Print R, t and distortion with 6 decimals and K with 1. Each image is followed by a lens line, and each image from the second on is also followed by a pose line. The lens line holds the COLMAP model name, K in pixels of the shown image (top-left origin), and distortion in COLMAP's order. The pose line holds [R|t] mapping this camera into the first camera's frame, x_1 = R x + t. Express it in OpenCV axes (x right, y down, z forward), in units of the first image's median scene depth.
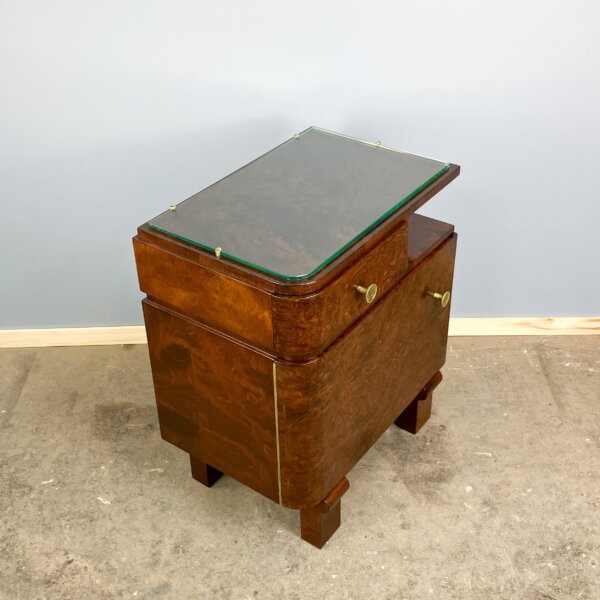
lens RADIAL K [[853.6, 0, 296.2], [0, 853.6, 353.5], [0, 0, 1]] dist [-0.001134, 0.000000]
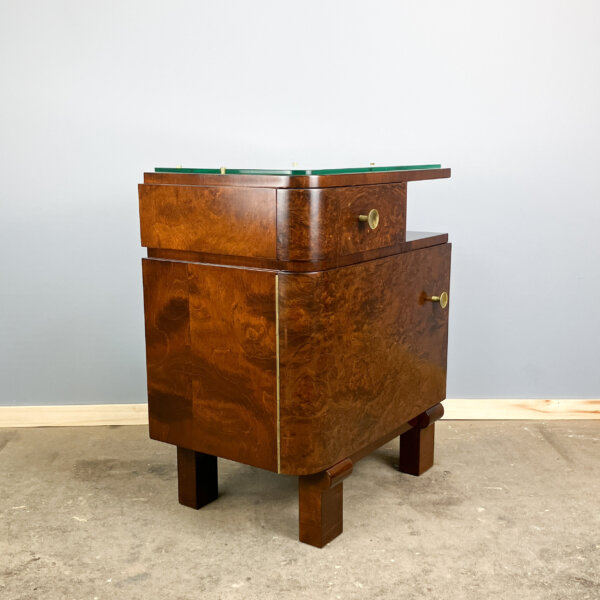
lens RADIAL K [[853.6, 0, 296.5], [0, 853.6, 344.6], [0, 0, 1]] dist [-0.001134, 0.000000]
pose [[0.999693, 0.011471, 0.021951, -0.019175], [-0.002175, 0.923517, -0.383550, 0.370178], [-0.024672, 0.383385, 0.923259, 0.097169]]
